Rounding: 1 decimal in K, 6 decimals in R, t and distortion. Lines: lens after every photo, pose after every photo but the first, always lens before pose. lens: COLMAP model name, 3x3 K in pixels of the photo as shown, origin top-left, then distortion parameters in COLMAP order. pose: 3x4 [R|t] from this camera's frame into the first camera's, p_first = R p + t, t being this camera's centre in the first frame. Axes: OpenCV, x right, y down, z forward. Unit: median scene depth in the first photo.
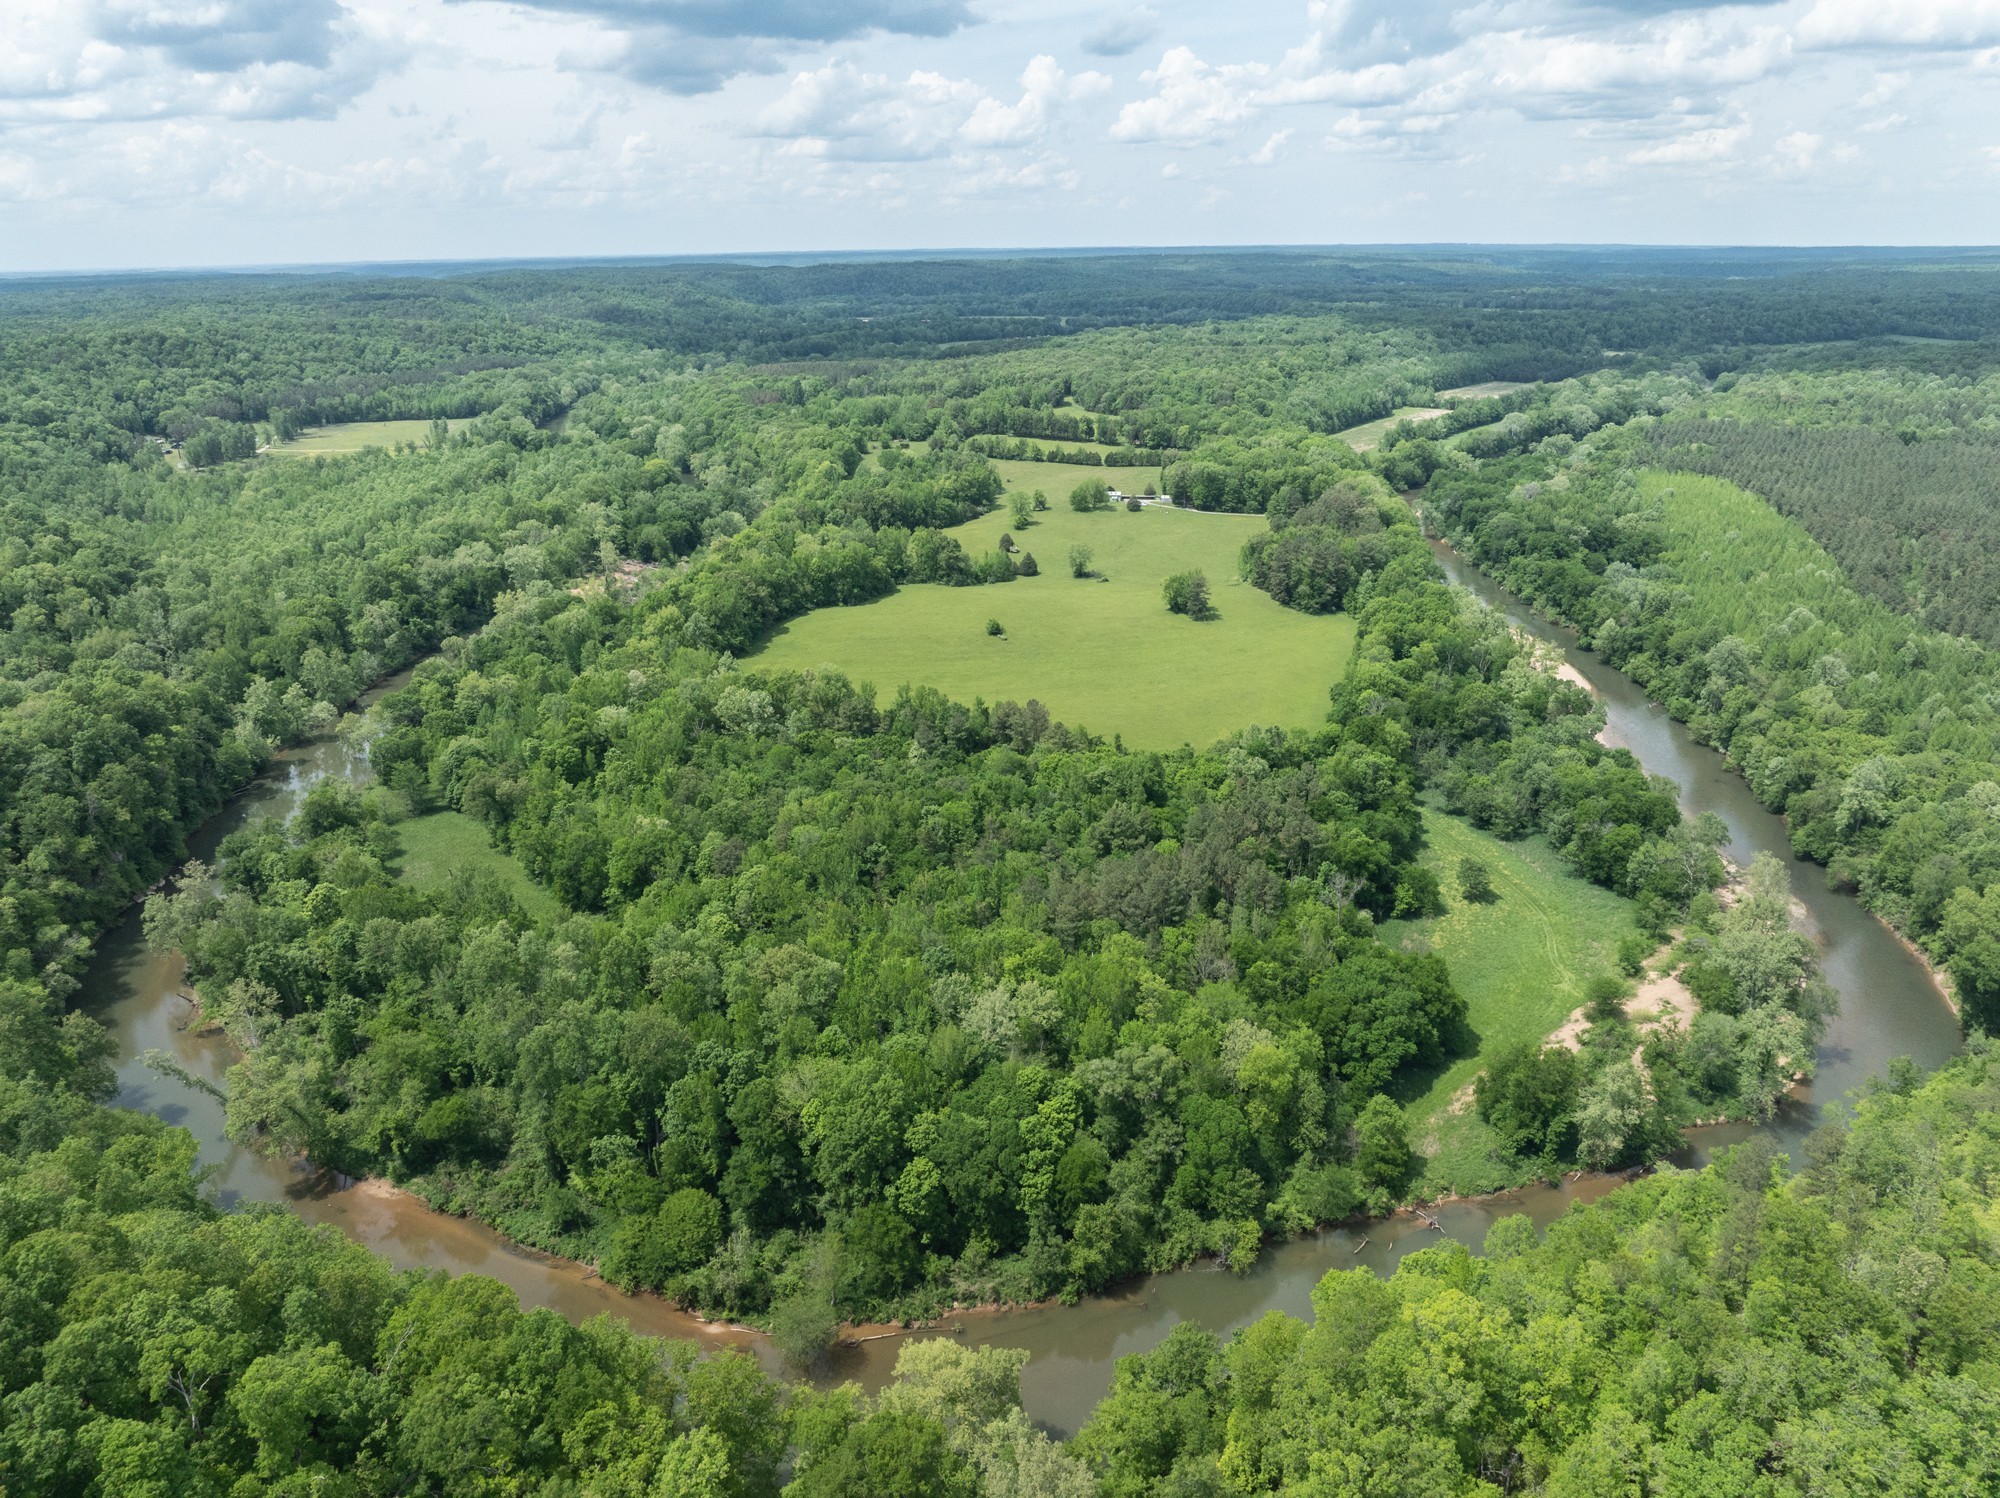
lens RADIAL K [[1413.4, 0, 1000.0], [0, 1413.4, 749.0], [0, 0, 1]] dist [-0.034870, 0.000988]
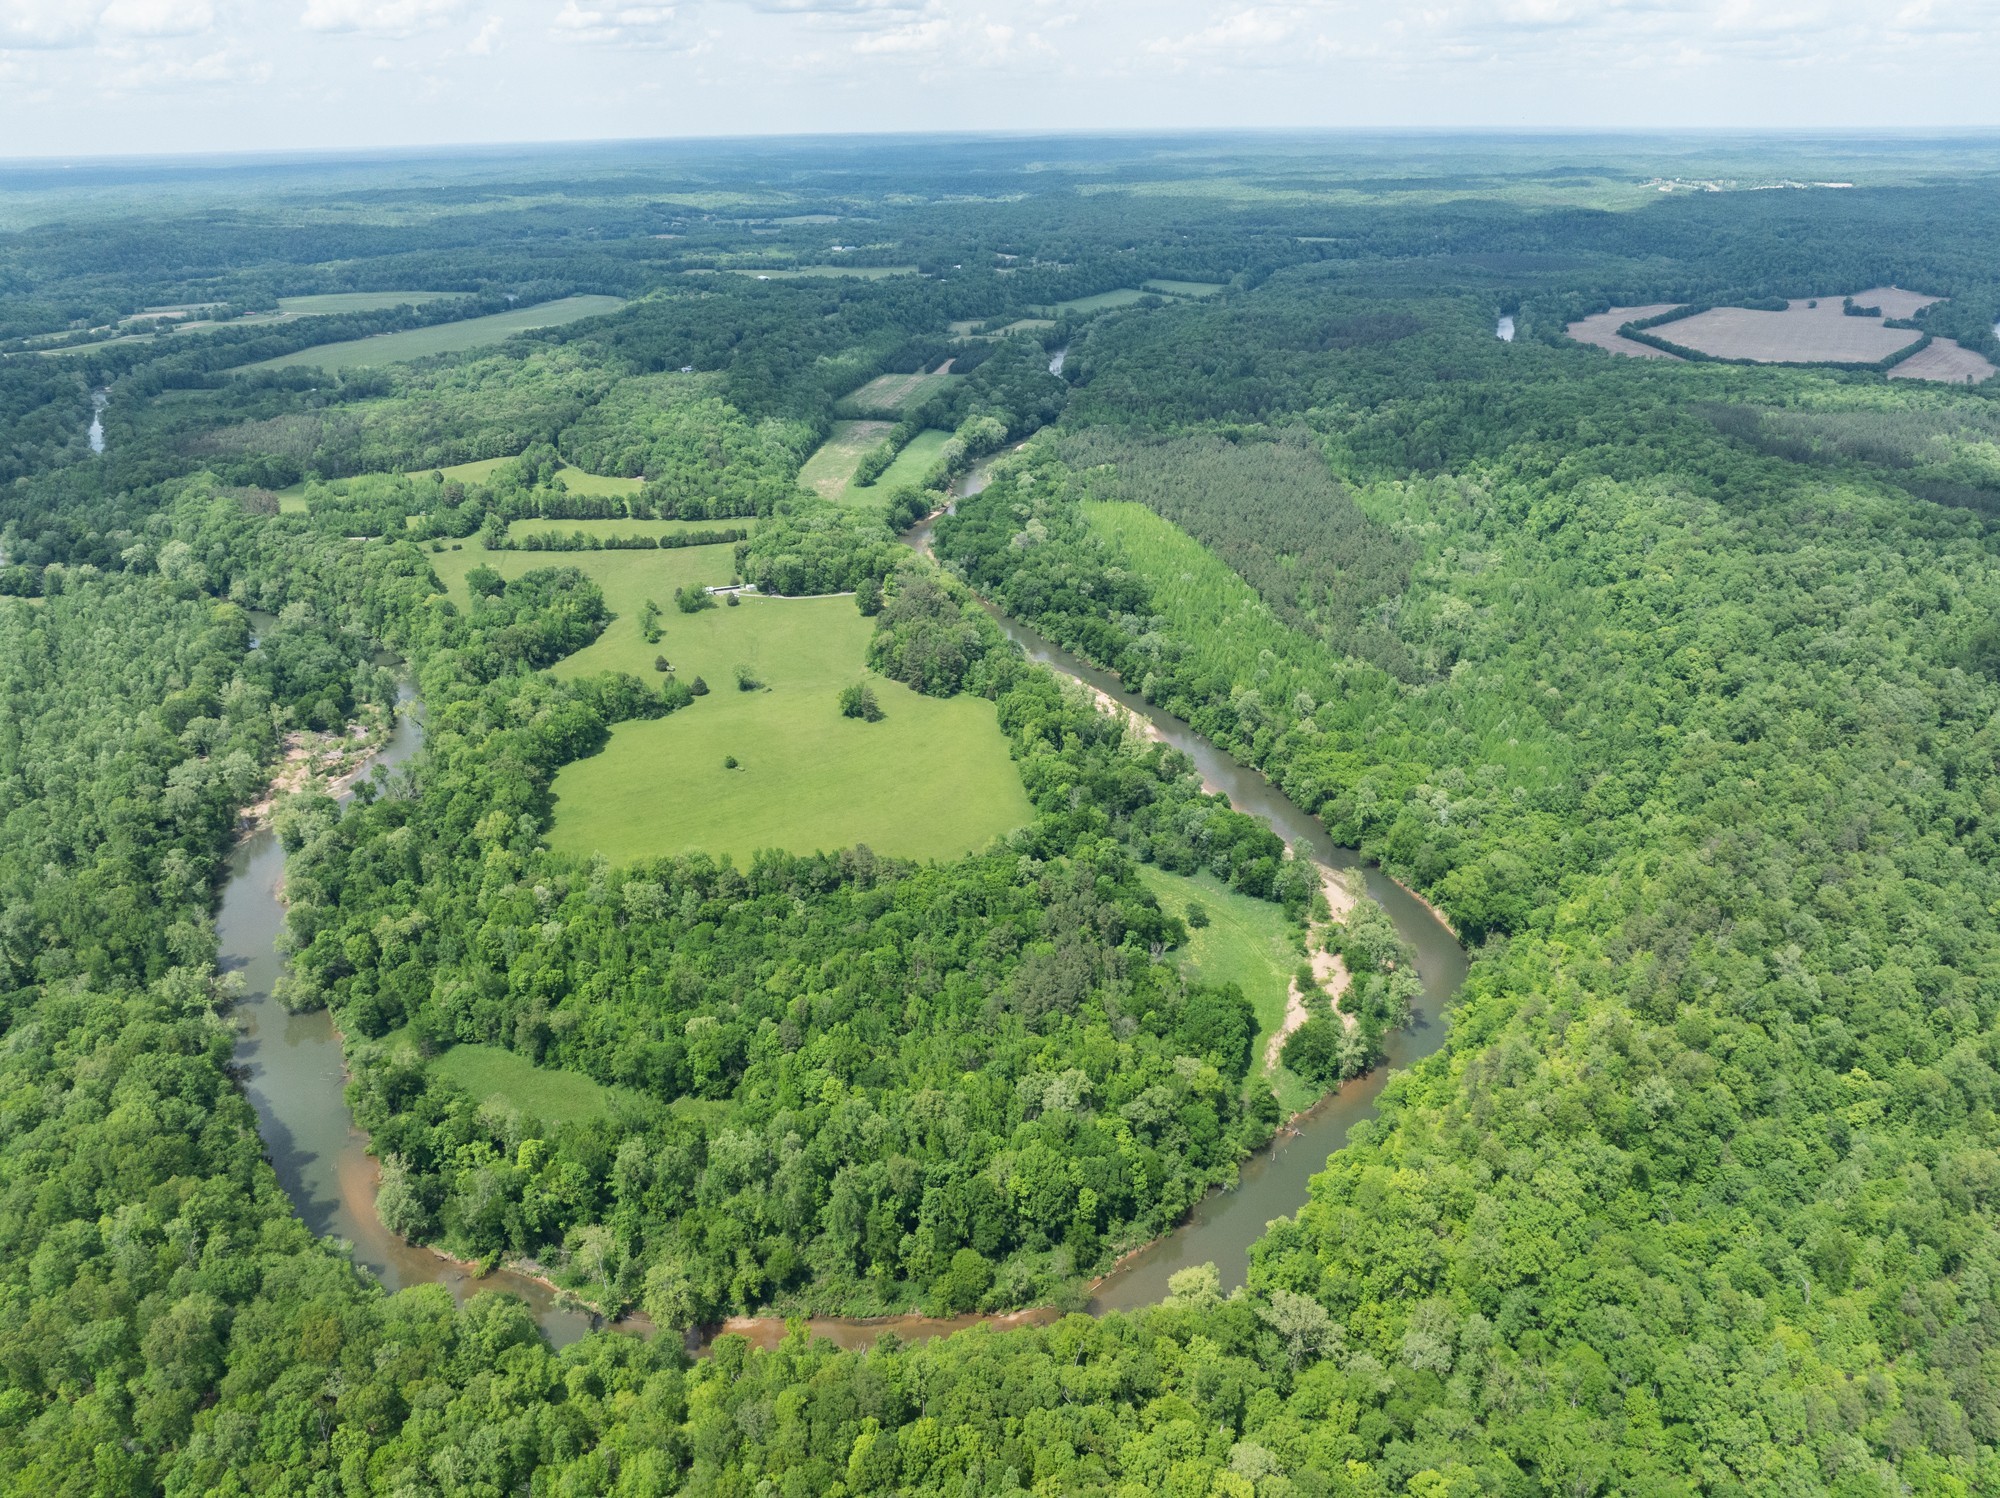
lens RADIAL K [[1413.4, 0, 1000.0], [0, 1413.4, 749.0], [0, 0, 1]] dist [-0.034870, 0.000988]
pose [[0.880278, -0.197235, 0.431519, -0.331319], [0.166114, 0.980054, 0.109089, -0.193503], [-0.444428, -0.024348, 0.895483, -0.226132]]
